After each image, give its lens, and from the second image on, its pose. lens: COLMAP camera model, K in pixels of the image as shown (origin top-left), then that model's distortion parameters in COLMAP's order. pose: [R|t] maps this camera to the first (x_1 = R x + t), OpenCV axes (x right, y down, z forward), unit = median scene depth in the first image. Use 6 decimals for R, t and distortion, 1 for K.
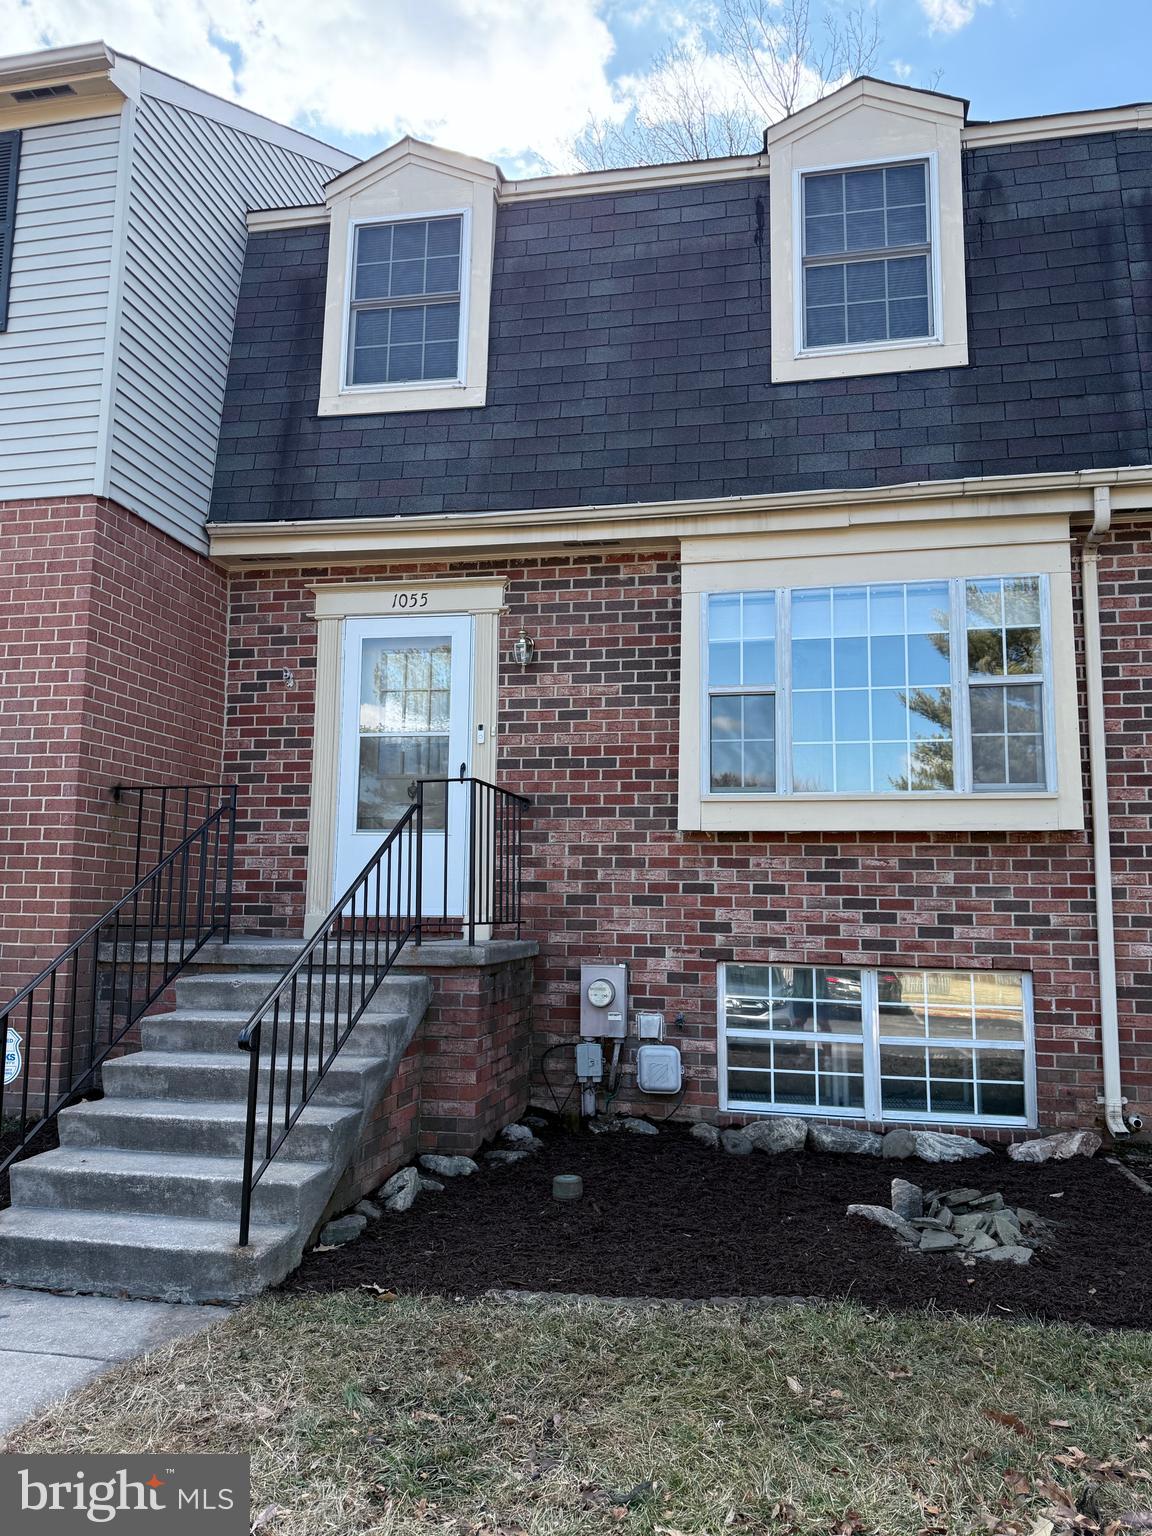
lens RADIAL K [[1127.7, 0, 576.0], [0, 1127.7, 768.0], [0, 0, 1]] dist [0.109352, -0.207033]
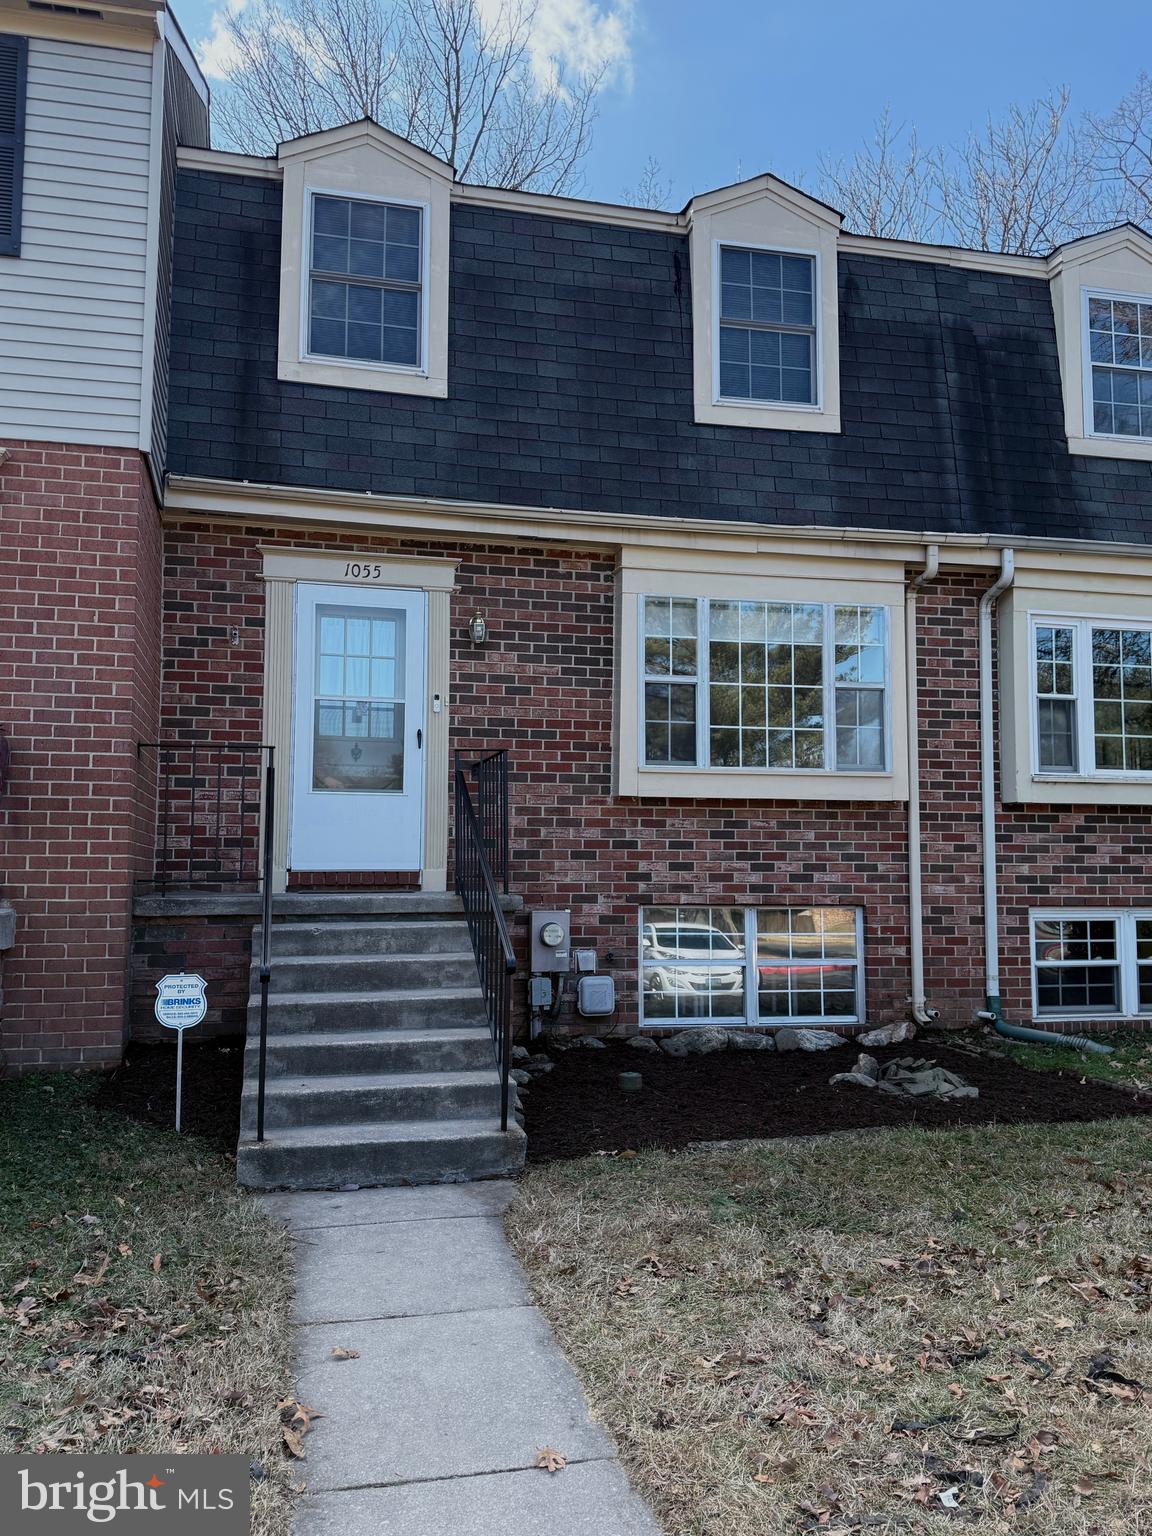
lens RADIAL K [[1235.1, 0, 576.0], [0, 1235.1, 768.0], [0, 0, 1]] dist [0.121221, -0.243353]
pose [[0.905545, 0.026195, 0.423441, -0.488734], [-0.045668, 0.998311, 0.035905, -0.017626], [-0.421785, -0.051852, 0.905212, -0.147107]]
